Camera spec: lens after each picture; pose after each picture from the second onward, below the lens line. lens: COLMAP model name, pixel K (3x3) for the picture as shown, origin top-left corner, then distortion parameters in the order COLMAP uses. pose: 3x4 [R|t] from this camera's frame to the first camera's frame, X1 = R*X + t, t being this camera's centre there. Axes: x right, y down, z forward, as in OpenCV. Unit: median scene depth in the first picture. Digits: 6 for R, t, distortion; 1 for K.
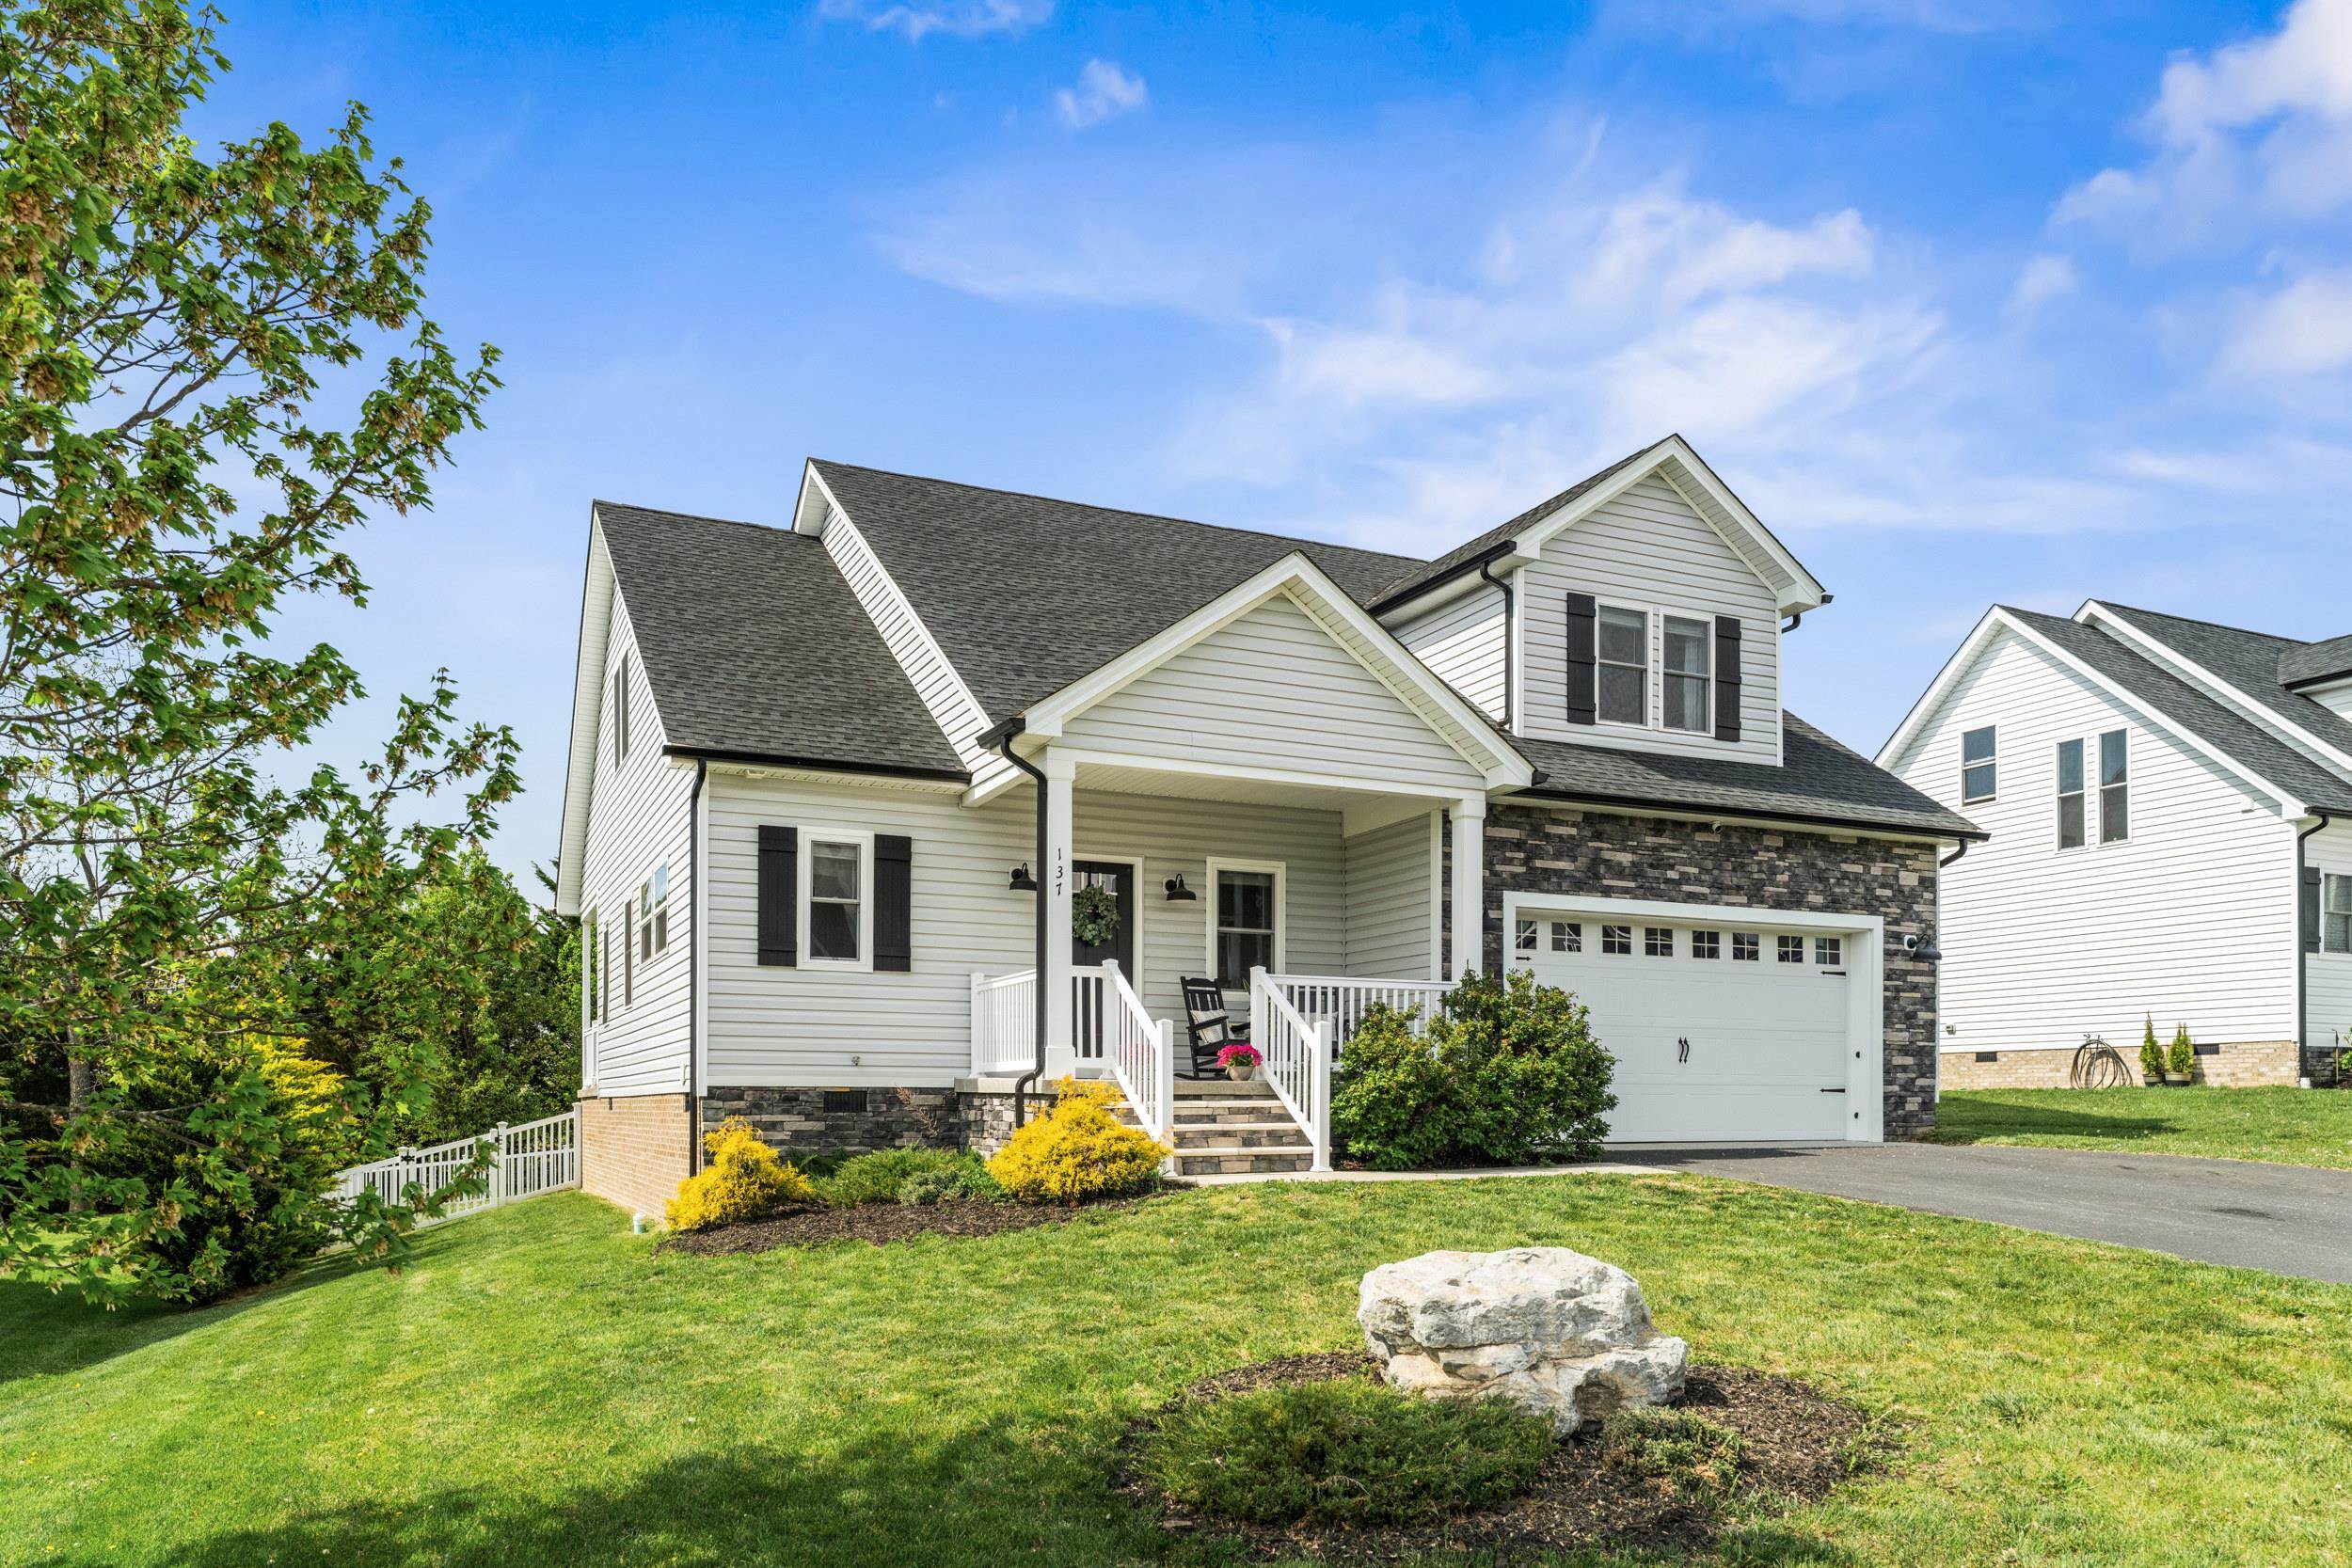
lens RADIAL K [[1641.3, 0, 1169.1], [0, 1641.3, 994.2], [0, 0, 1]] dist [0.002424, -0.001406]
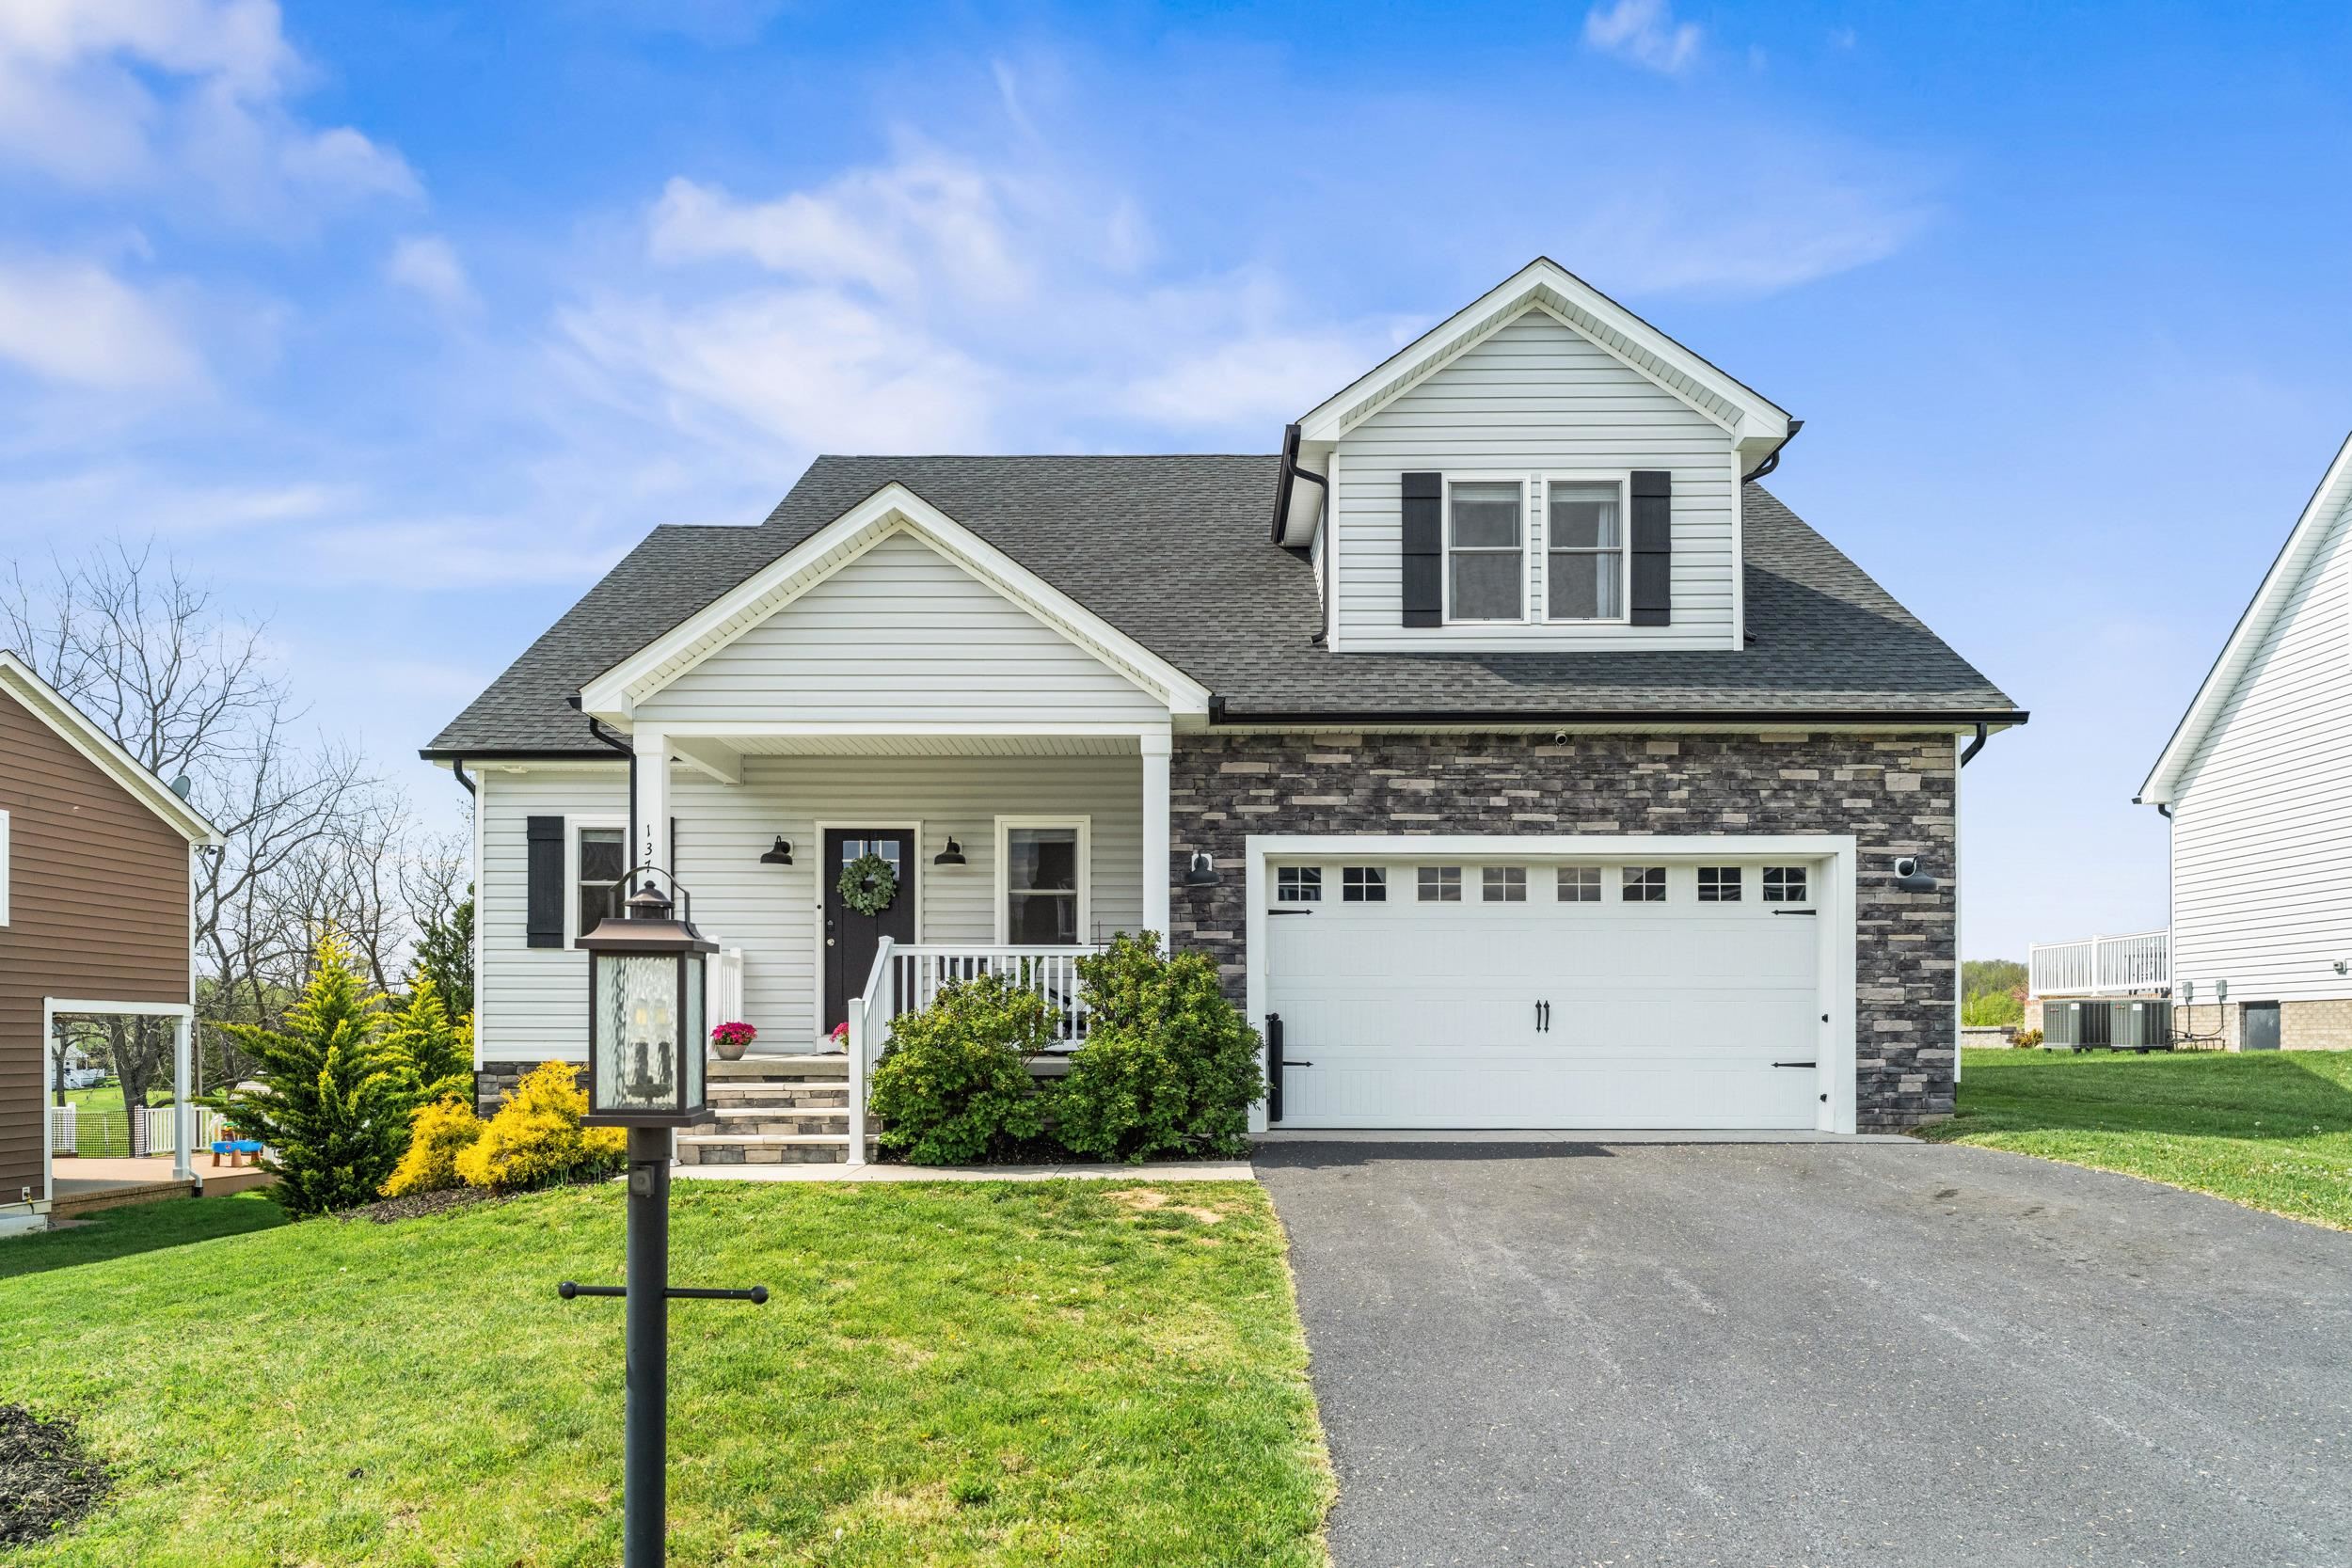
lens RADIAL K [[1558.4, 0, 1165.2], [0, 1558.4, 934.5], [0, 0, 1]] dist [-0.002744, 0.001152]
pose [[0.903213, -0.029825, -0.428154, 0.470200], [0.029081, 0.999543, -0.008279, -0.005111], [0.428205, -0.004974, 0.903668, 0.224480]]
